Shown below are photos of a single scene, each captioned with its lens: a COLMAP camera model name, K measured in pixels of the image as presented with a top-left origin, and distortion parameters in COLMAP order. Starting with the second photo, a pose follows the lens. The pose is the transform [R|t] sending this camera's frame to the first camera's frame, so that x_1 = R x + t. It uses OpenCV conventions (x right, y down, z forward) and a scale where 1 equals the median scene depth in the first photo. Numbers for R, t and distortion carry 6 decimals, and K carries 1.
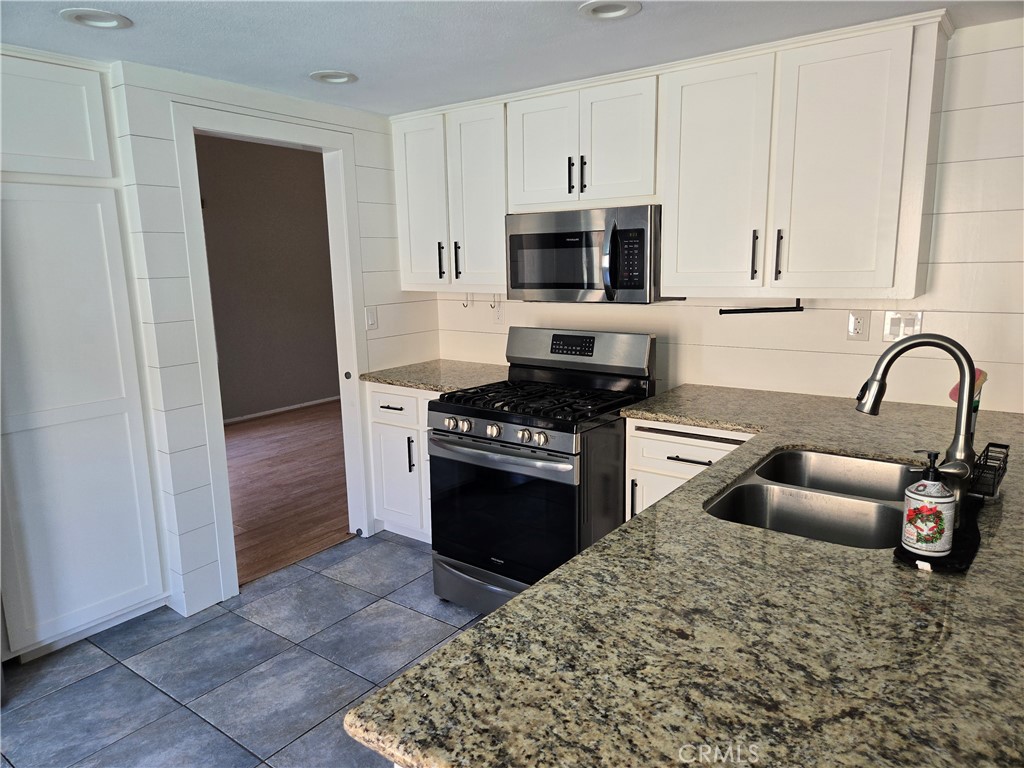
lens RADIAL K [[689.4, 0, 507.4], [0, 689.4, 386.6], [0, 0, 1]] dist [0.063893, -0.046868]
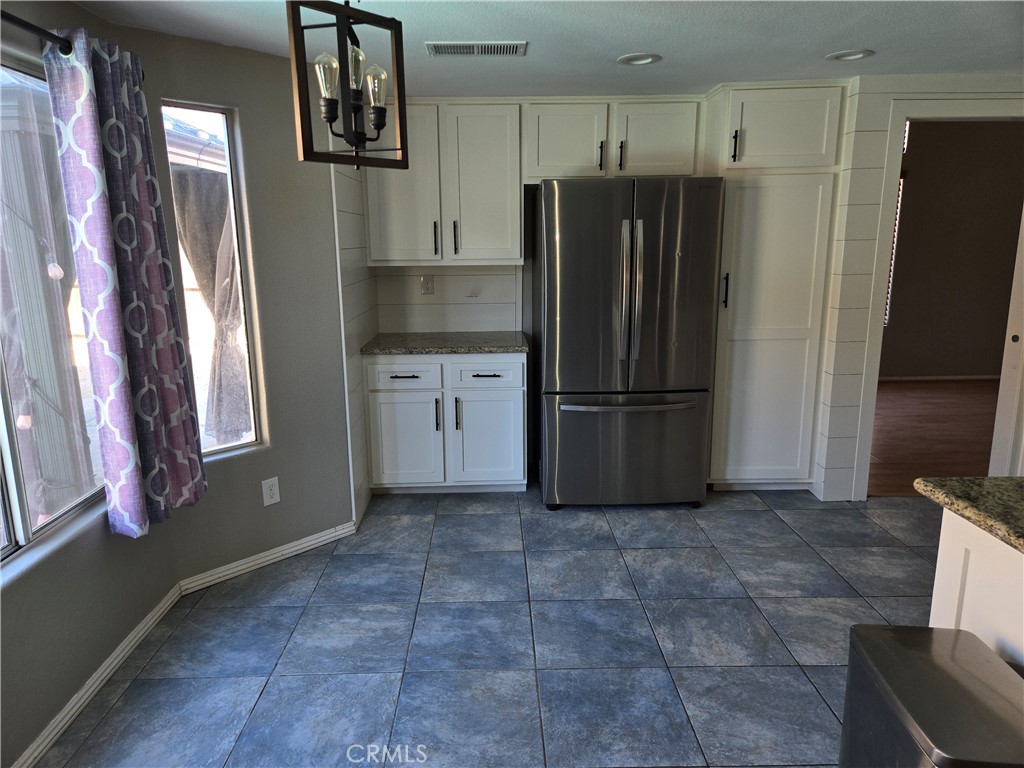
lens RADIAL K [[689.4, 0, 503.3], [0, 689.4, 379.1], [0, 0, 1]] dist [0.063893, -0.046868]
pose [[0.615879, 0.172340, -0.768760, 0.152713], [-0.145944, 0.983849, 0.103637, 0.061746], [0.774205, 0.048368, 0.631084, -0.325622]]
